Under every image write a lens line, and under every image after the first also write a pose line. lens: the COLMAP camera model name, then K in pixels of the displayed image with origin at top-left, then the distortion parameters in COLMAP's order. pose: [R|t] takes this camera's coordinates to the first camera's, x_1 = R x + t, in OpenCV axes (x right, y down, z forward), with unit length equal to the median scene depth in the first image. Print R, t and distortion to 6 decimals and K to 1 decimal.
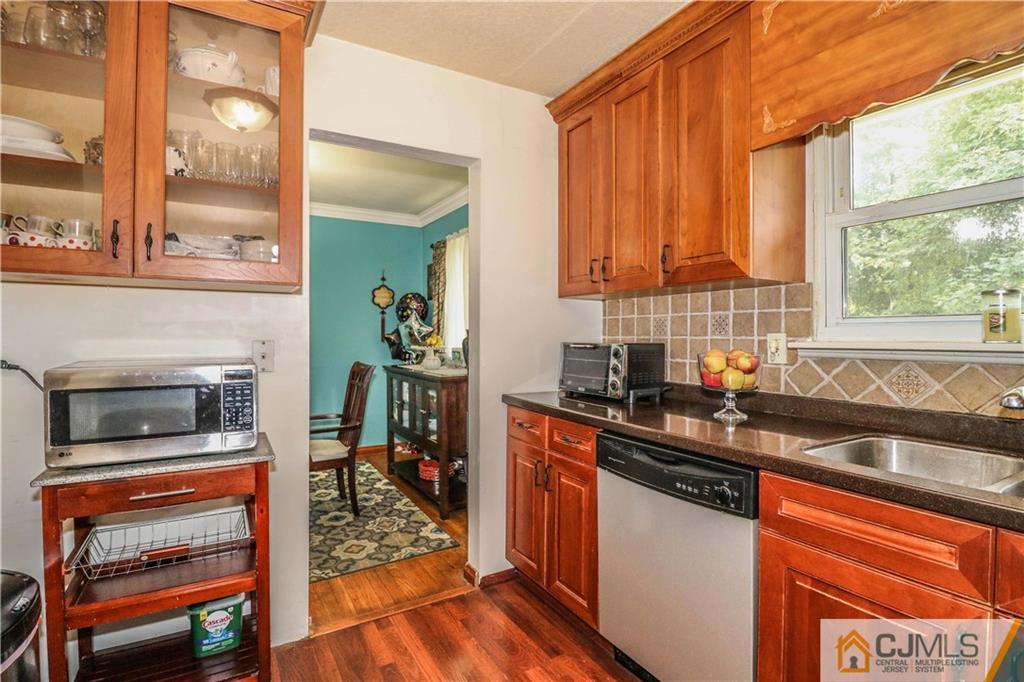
lens RADIAL K [[485.0, 0, 505.7], [0, 485.0, 337.6], [0, 0, 1]] dist [0.000382, -0.014648]
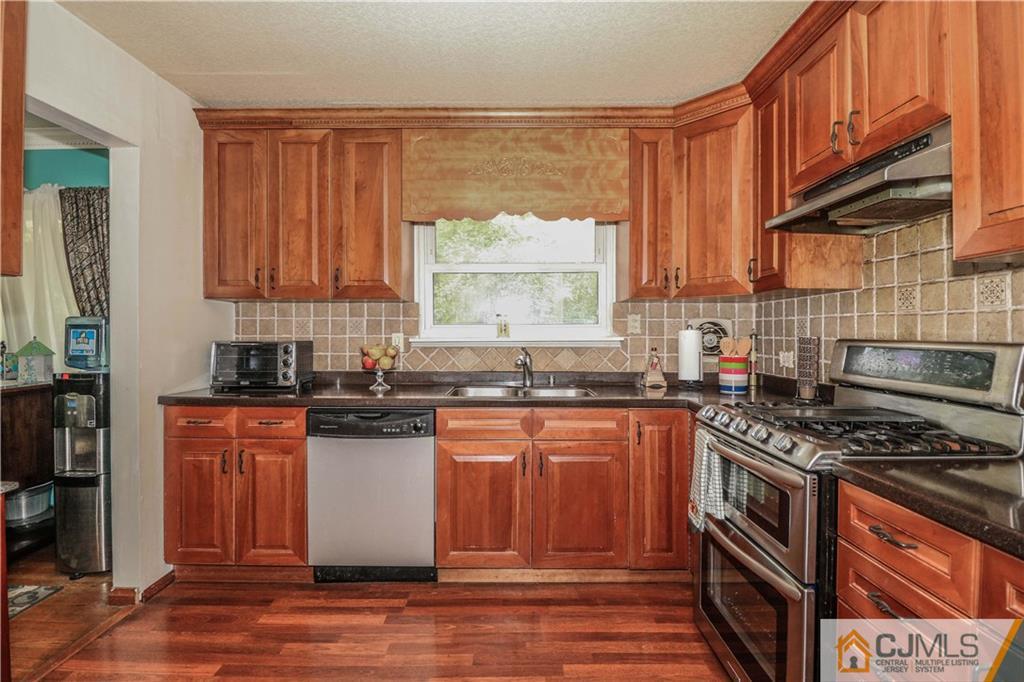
lens RADIAL K [[485.0, 0, 505.7], [0, 485.0, 337.6], [0, 0, 1]] dist [0.000382, -0.014648]
pose [[0.505863, -0.008630, 0.862571, -0.618410], [0.005179, 0.999962, 0.006968, -0.003159], [-0.862598, 0.000943, 0.505888, -0.103878]]
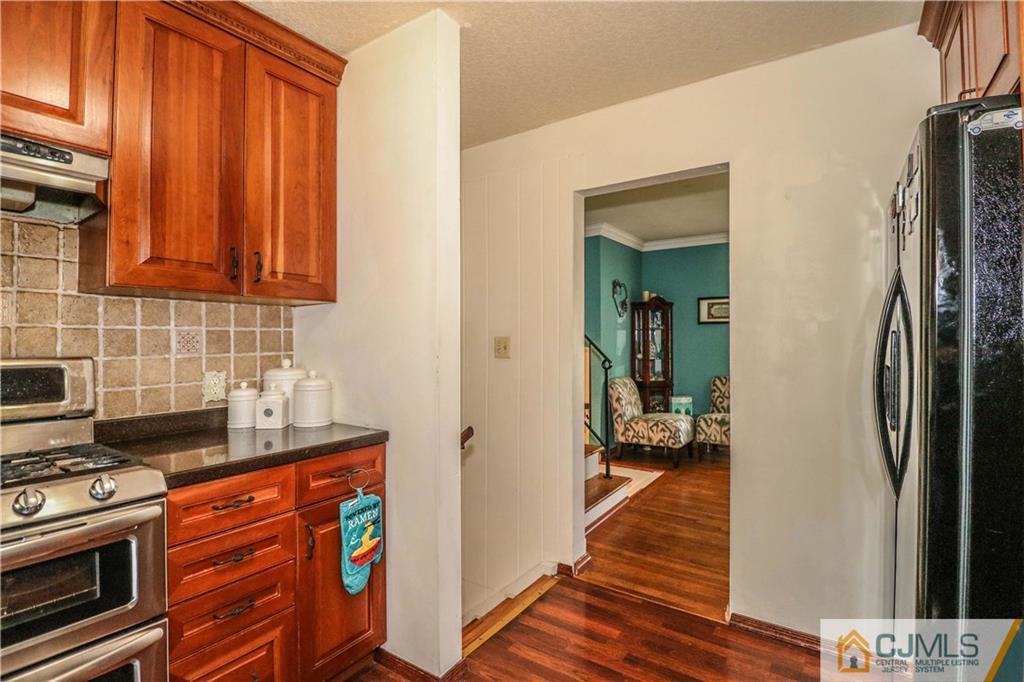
lens RADIAL K [[485.0, 0, 505.7], [0, 485.0, 337.6], [0, 0, 1]] dist [0.000382, -0.014648]
pose [[-0.902661, -0.004584, -0.430327, 0.024245], [-0.003364, 0.999988, -0.003595, -0.018511], [0.430338, -0.001798, -0.902666, 0.641325]]
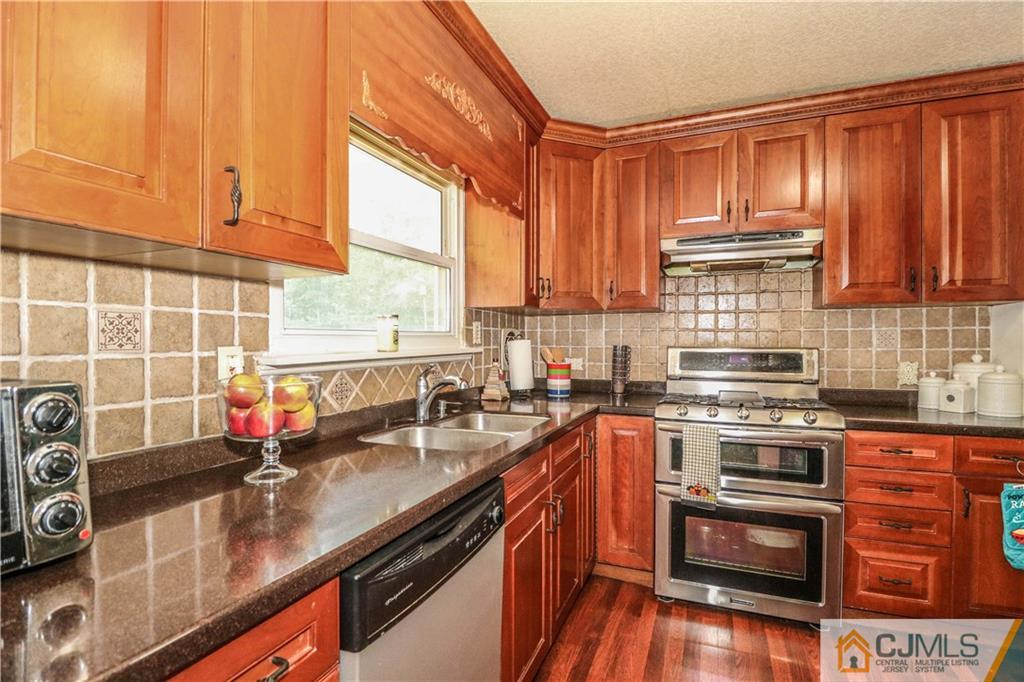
lens RADIAL K [[494.4, 0, 517.5], [0, 494.4, 341.6], [0, 0, 1]] dist [0.002895, -0.014205]
pose [[-0.621947, -0.005492, 0.783040, -0.239278], [0.003761, 0.999943, 0.010000, -0.020995], [-0.783051, 0.009165, -0.621891, 1.098662]]
